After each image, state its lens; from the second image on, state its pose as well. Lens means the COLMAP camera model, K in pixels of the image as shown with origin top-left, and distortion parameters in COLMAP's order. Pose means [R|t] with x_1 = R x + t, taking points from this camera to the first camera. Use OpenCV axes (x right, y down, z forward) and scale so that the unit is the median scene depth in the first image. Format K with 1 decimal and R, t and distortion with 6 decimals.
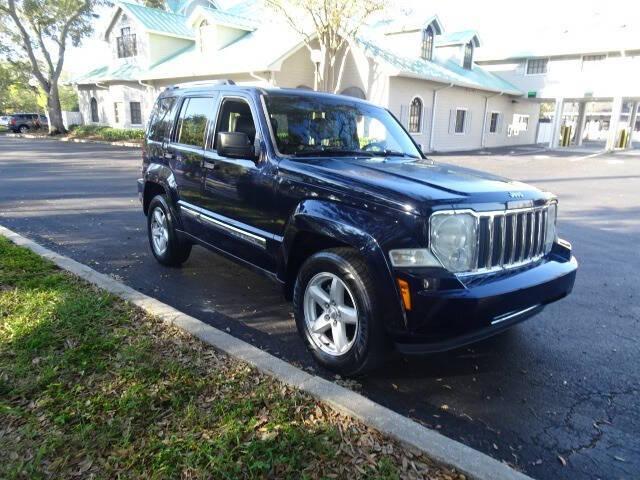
lens RADIAL K [[453.5, 0, 320.0], [0, 453.5, 240.0], [0, 0, 1]] dist [0.009294, -0.005136]
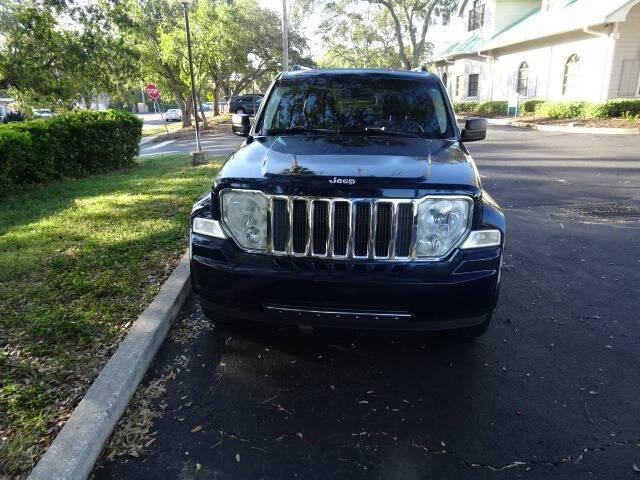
lens RADIAL K [[453.5, 0, 320.0], [0, 453.5, 240.0], [0, 0, 1]] dist [0.009294, -0.005136]
pose [[0.708242, 0.163966, -0.686664, 0.397677], [-0.121947, 0.986448, 0.109772, -0.029314], [0.695357, 0.005991, 0.718639, 0.124069]]
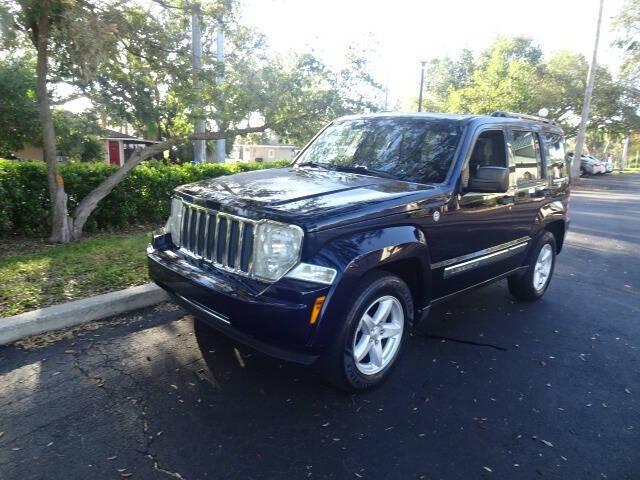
lens RADIAL K [[453.5, 0, 320.0], [0, 453.5, 240.0], [0, 0, 1]] dist [0.009294, -0.005136]
pose [[0.120348, 0.161444, -0.979516, 0.573862], [-0.262522, 0.956738, 0.125435, -0.074613], [0.957391, 0.242049, 0.157524, 0.409659]]
